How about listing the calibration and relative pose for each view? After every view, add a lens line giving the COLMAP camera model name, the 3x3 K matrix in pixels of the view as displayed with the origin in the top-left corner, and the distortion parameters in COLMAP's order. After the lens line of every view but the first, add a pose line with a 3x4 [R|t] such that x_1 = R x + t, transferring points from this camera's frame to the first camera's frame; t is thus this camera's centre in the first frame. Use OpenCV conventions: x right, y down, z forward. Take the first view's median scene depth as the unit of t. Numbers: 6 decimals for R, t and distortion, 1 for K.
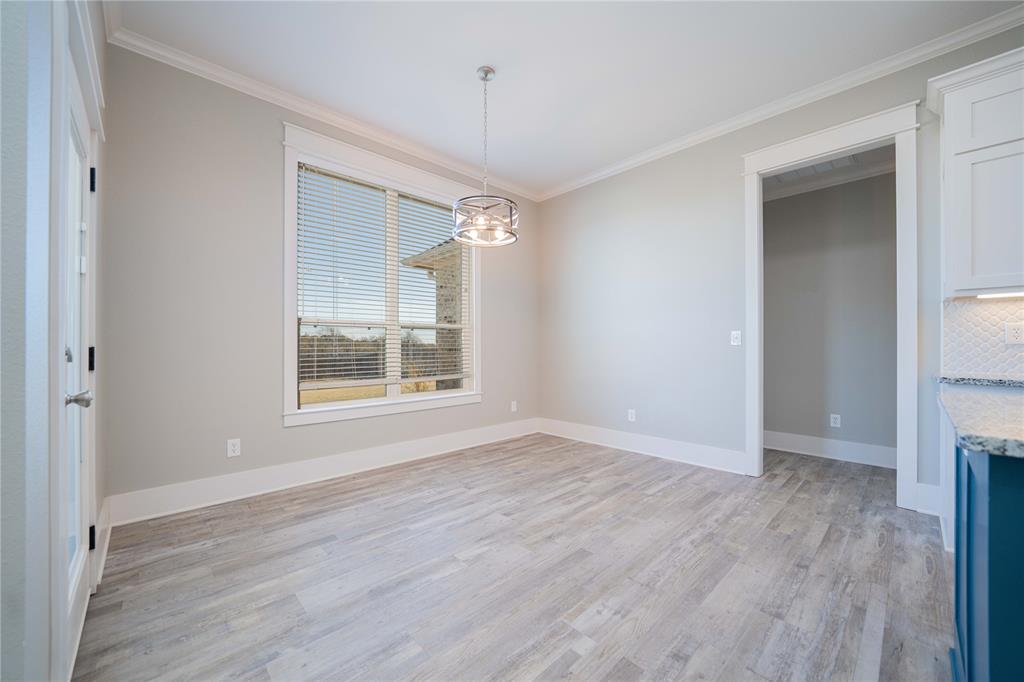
lens RADIAL K [[382.0, 0, 499.1], [0, 382.0, 346.3], [0, 0, 1]] dist [-0.011205, -0.000032]
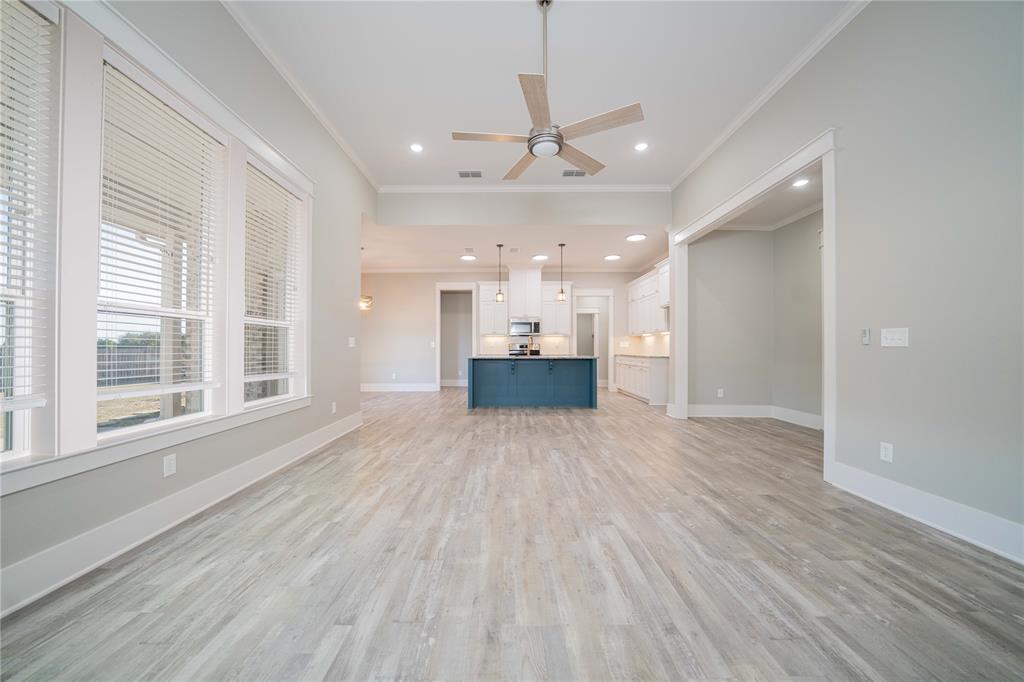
lens RADIAL K [[353.2, 0, 509.7], [0, 353.2, 346.5], [0, 0, 1]] dist [-0.019362, 0.000080]
pose [[0.674924, -0.000324, 0.737887, -1.236012], [-0.000387, 1.000000, 0.000793, -0.013186], [-0.737887, -0.000821, 0.674924, -1.593077]]
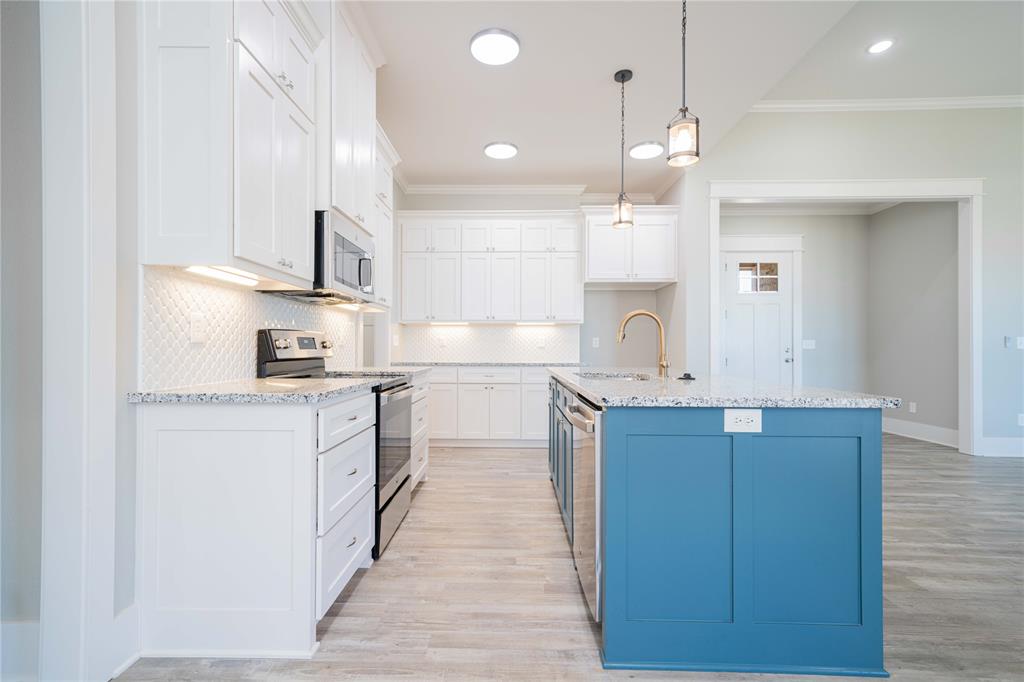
lens RADIAL K [[459.7, 0, 507.8], [0, 459.7, 346.0], [0, 0, 1]] dist [0.018940, 0.000184]
pose [[-0.727228, -0.000445, 0.686396, 0.301137], [-0.005651, 0.999970, -0.005338, 0.001149], [-0.686373, -0.007761, -0.727208, 1.072450]]
